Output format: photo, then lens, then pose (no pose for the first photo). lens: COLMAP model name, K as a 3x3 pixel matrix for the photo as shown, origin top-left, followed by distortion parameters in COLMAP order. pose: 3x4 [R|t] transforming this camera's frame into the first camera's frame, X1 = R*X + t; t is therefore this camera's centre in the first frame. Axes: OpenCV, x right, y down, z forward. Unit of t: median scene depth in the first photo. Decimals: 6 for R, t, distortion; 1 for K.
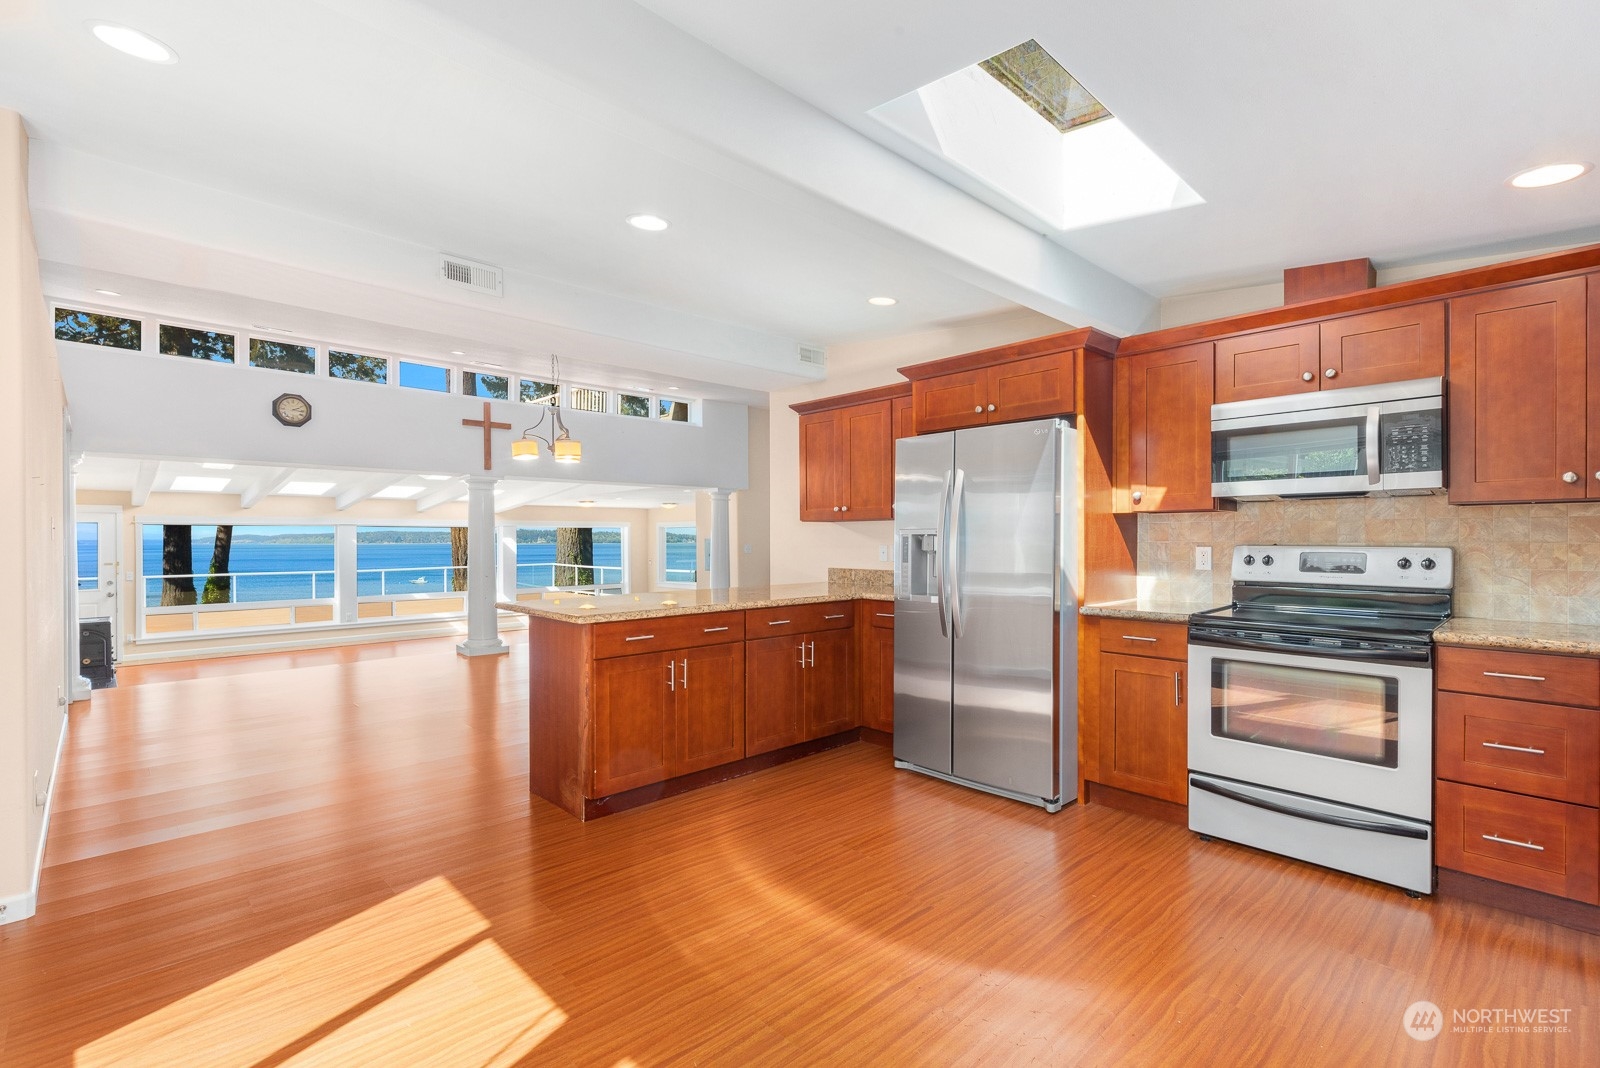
lens RADIAL K [[725.2, 0, 801.6], [0, 725.2, 535.8], [0, 0, 1]] dist [0.008283, -0.001208]
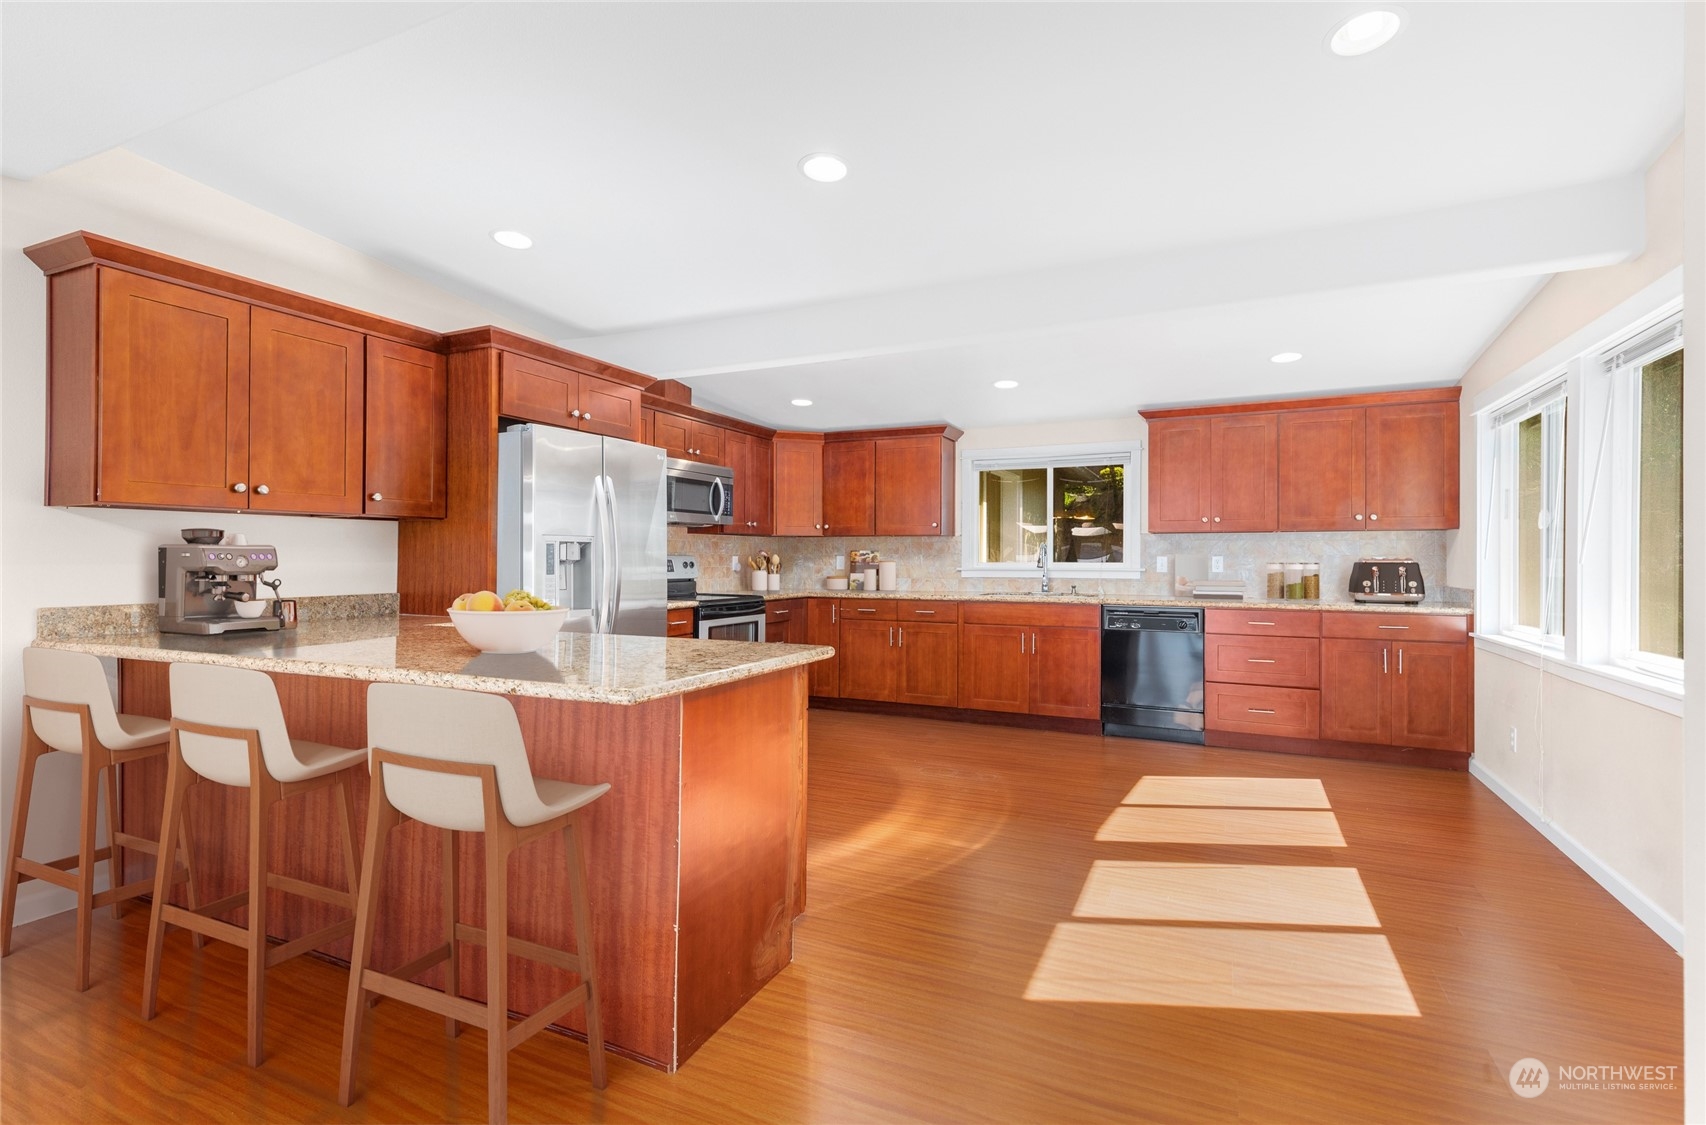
lens RADIAL K [[773.3, 0, 818.3], [0, 773.3, 555.7], [0, 0, 1]] dist [0.008283, -0.001208]
pose [[-0.307204, 0.006346, 0.951623, -0.393690], [-0.000141, 0.999977, -0.006715, 0.010603], [-0.951644, -0.002197, -0.307196, 0.480908]]
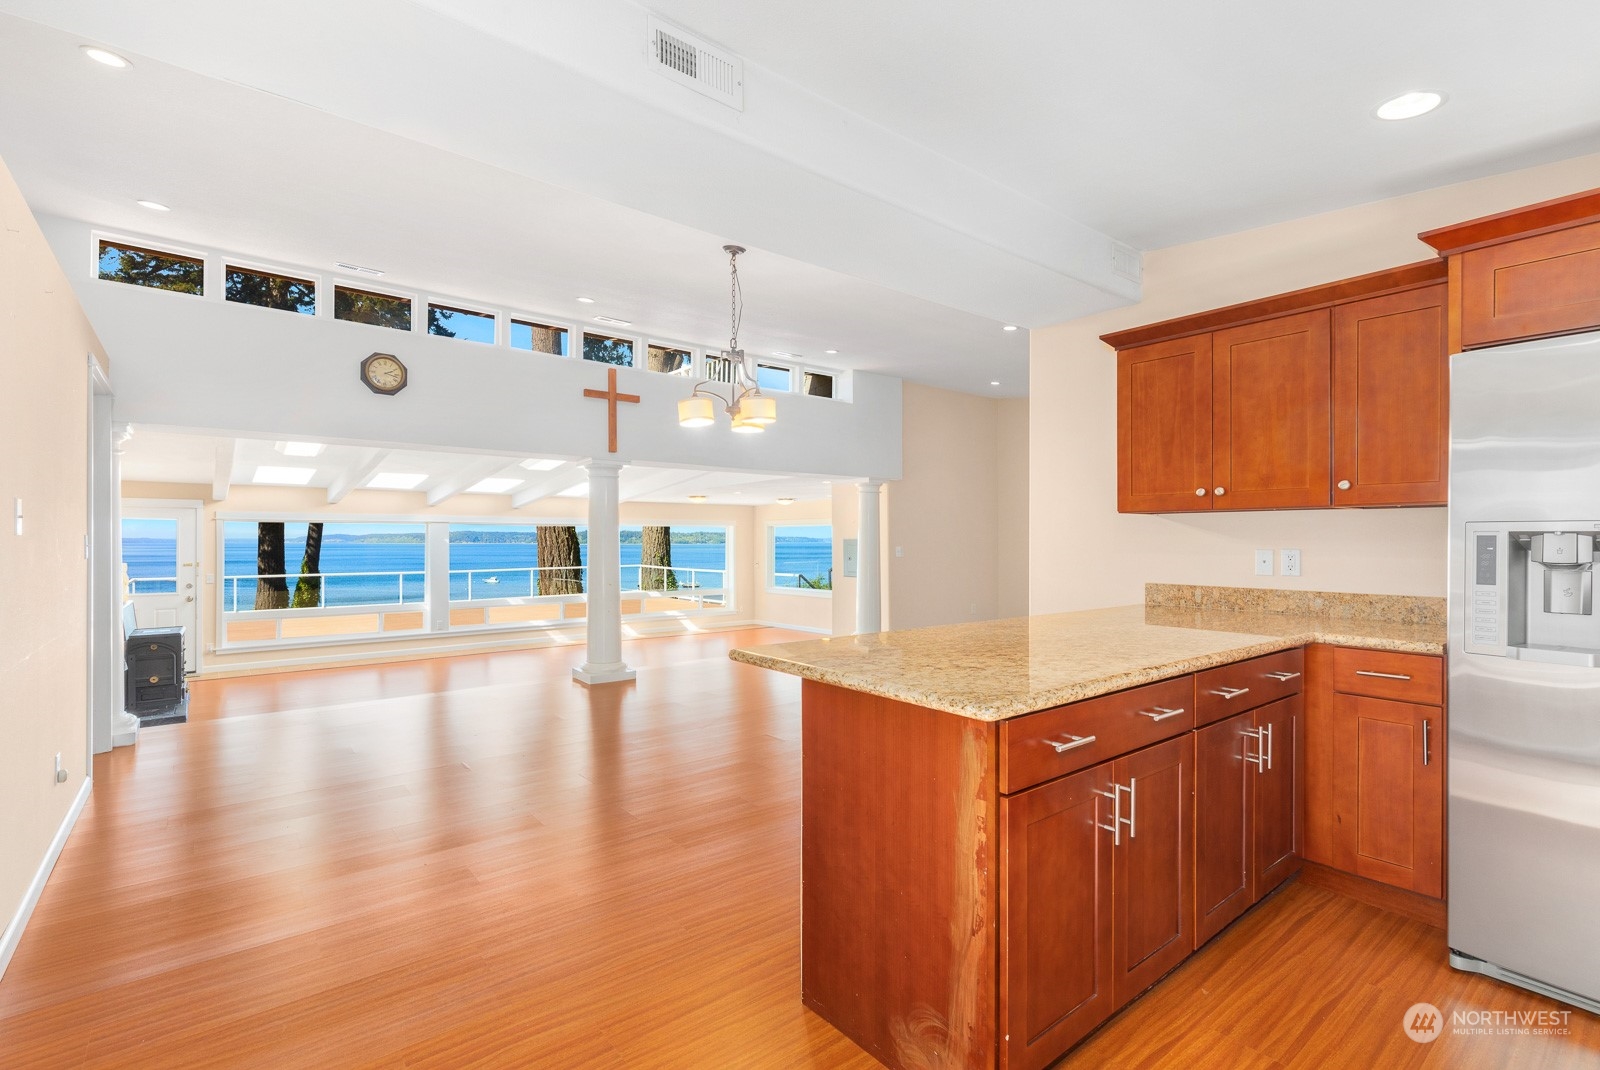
lens RADIAL K [[725.2, 0, 802.5], [0, 725.2, 531.9], [0, 0, 1]] dist [0.008283, -0.001208]
pose [[0.996540, 0.002851, -0.083065, -0.154197], [-0.003442, 0.999970, -0.006976, 0.002023], [0.083042, 0.007238, 0.996520, 0.214448]]
